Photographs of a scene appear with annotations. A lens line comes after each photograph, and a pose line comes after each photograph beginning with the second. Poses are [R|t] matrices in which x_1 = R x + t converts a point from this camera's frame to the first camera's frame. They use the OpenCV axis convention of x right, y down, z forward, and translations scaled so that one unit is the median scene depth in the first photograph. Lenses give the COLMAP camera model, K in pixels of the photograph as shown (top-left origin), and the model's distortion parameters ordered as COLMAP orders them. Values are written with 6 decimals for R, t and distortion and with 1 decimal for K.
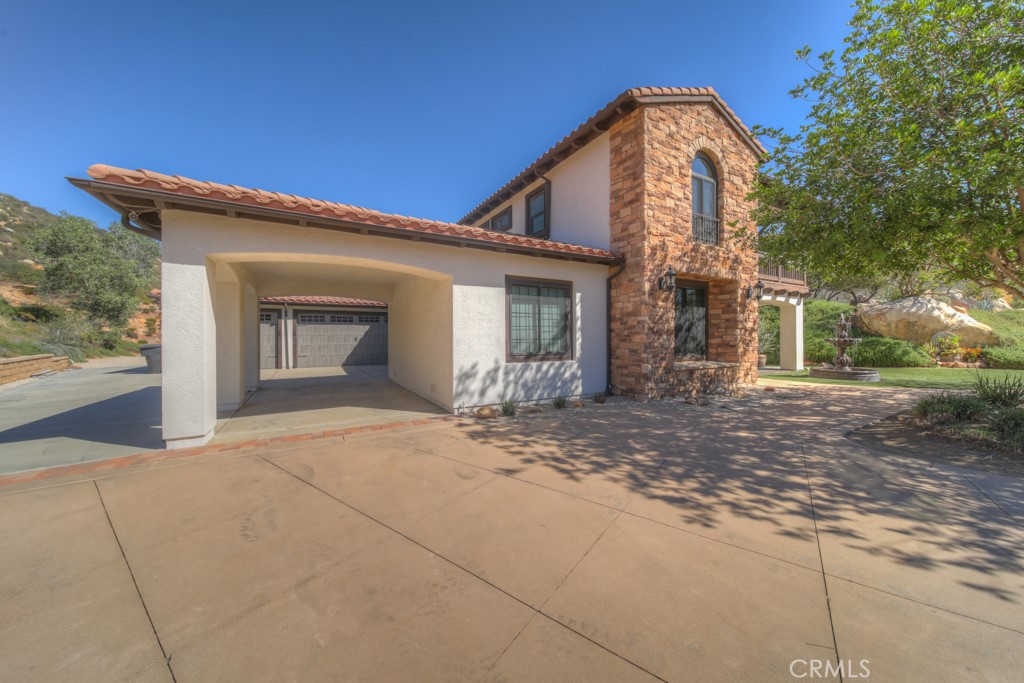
lens RADIAL K [[362.2, 0, 517.5], [0, 362.2, 333.6], [0, 0, 1]] dist [-0.001368, -0.000266]
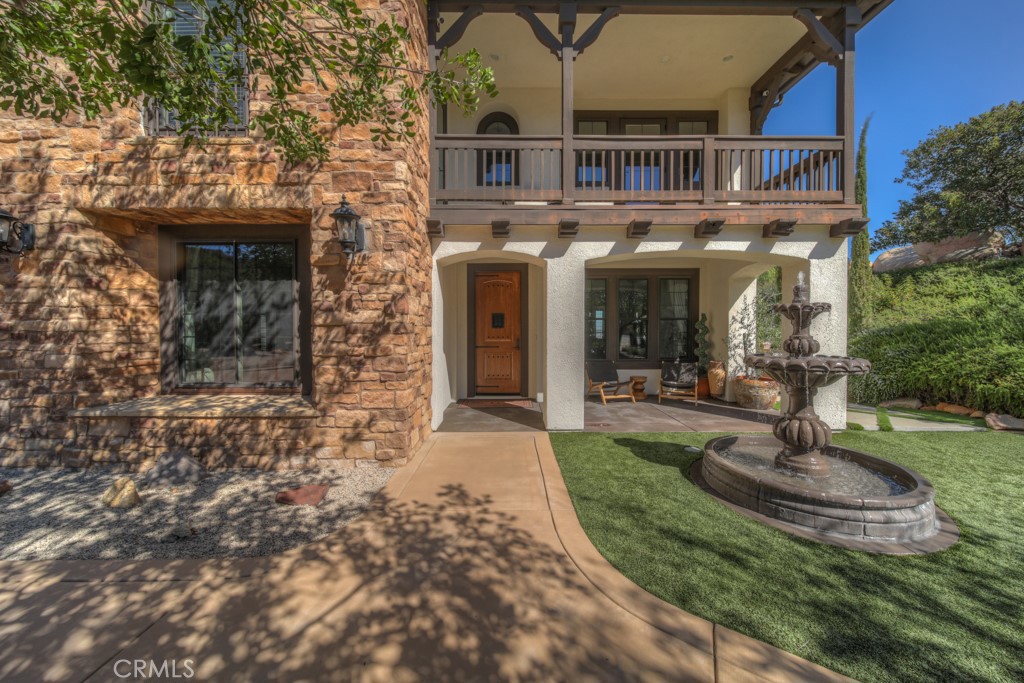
lens RADIAL K [[362.2, 0, 517.5], [0, 362.2, 333.6], [0, 0, 1]] dist [-0.001368, -0.000266]
pose [[0.864194, 0.005220, -0.503132, 1.129176], [0.001911, 0.999905, 0.013656, -0.011722], [0.503155, -0.012763, 0.864102, 0.842969]]
